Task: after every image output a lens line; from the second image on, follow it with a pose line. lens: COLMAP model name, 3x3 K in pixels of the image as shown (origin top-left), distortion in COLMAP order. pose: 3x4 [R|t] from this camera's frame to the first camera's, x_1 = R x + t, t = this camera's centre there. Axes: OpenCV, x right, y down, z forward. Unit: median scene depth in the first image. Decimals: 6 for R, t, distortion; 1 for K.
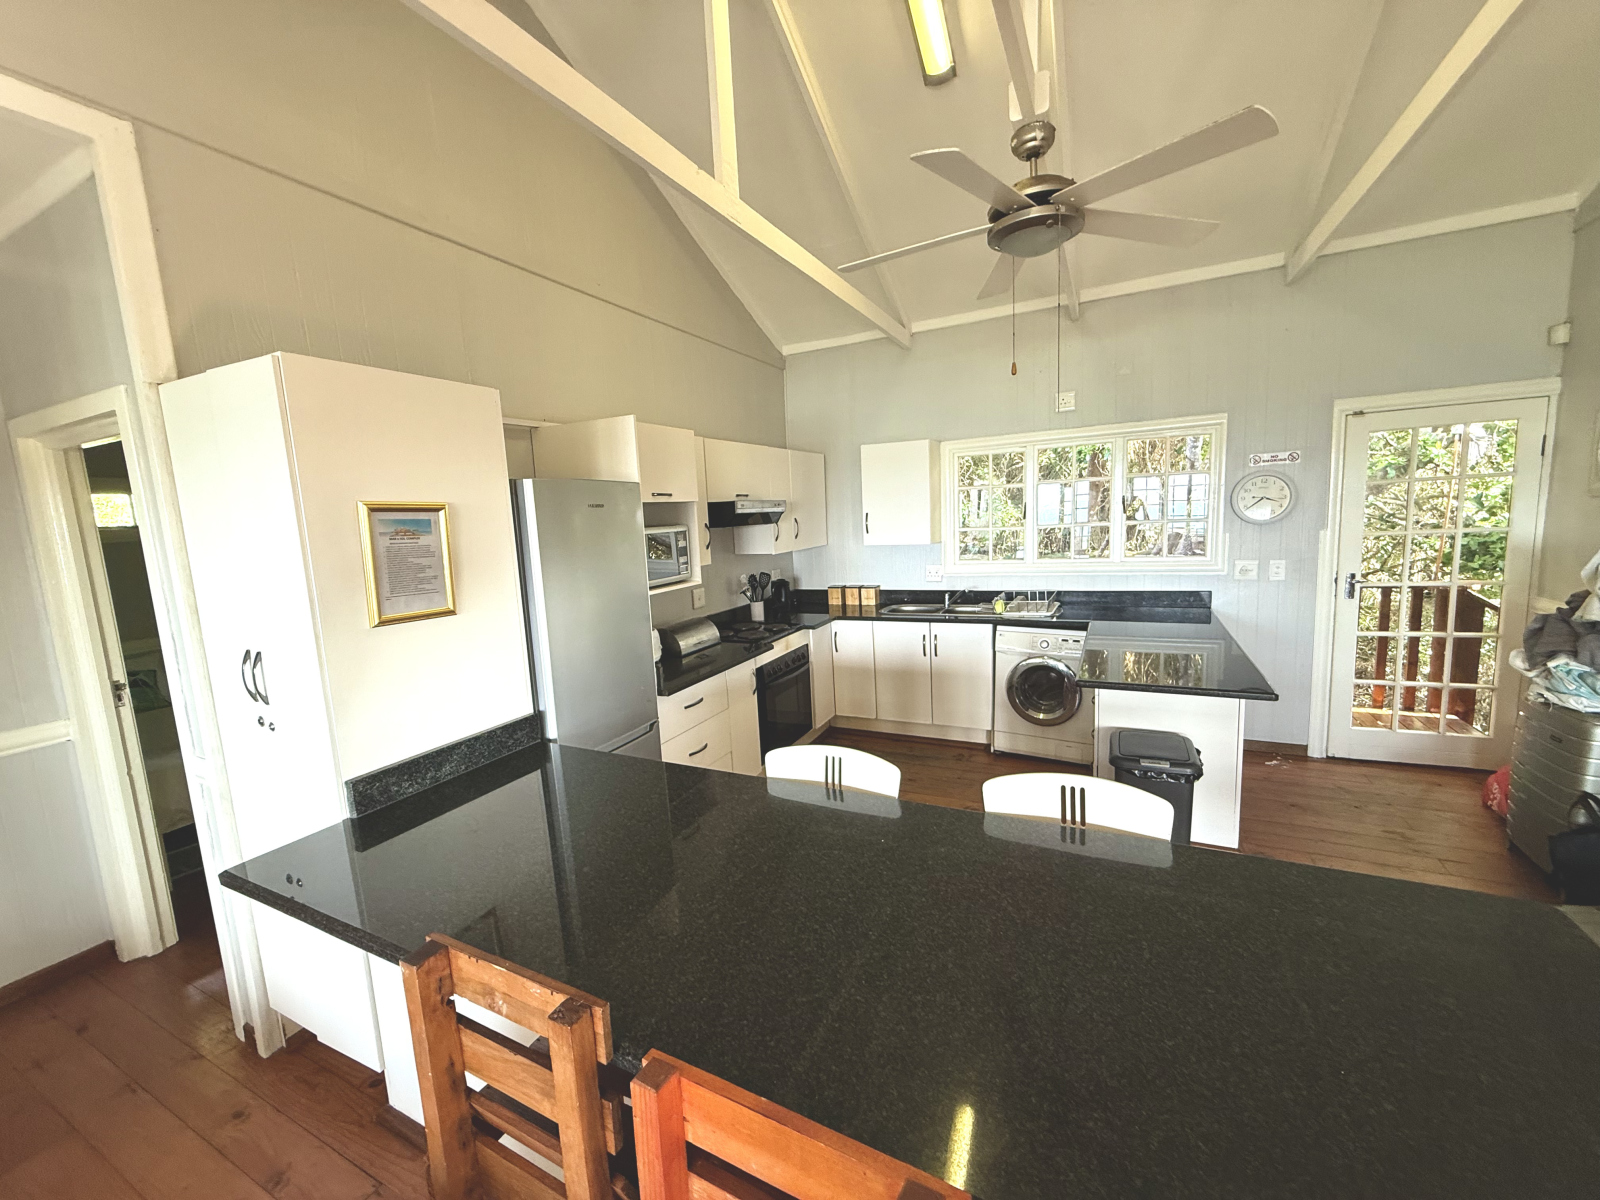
lens RADIAL K [[636.6, 0, 796.5], [0, 636.6, 598.7], [0, 0, 1]] dist [0.001465, 0.000316]
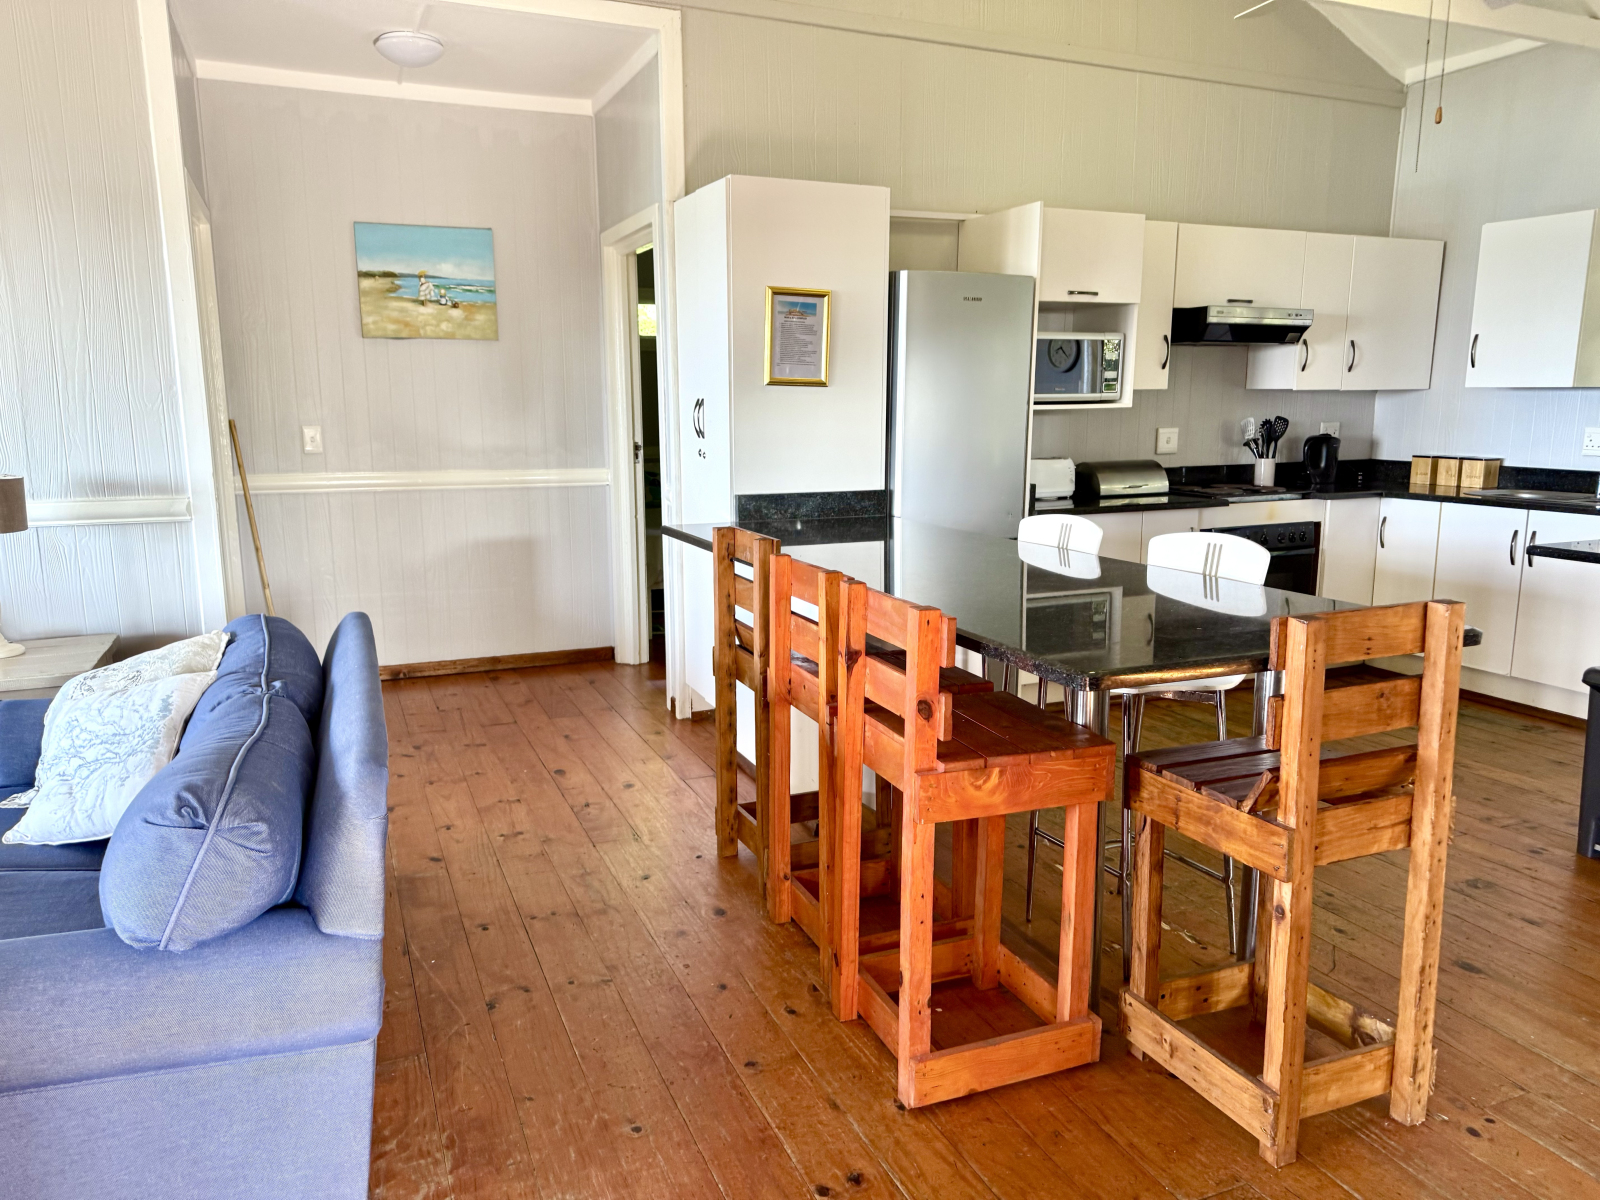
lens RADIAL K [[1129.0, 0, 808.0], [0, 1129.0, 608.1], [0, 0, 1]] dist [0.096207, -0.144363]
pose [[0.764041, 0.168735, -0.622712, 0.442789], [-0.124886, 0.985618, 0.113840, 0.104649], [0.632965, -0.009210, 0.774126, -0.360178]]
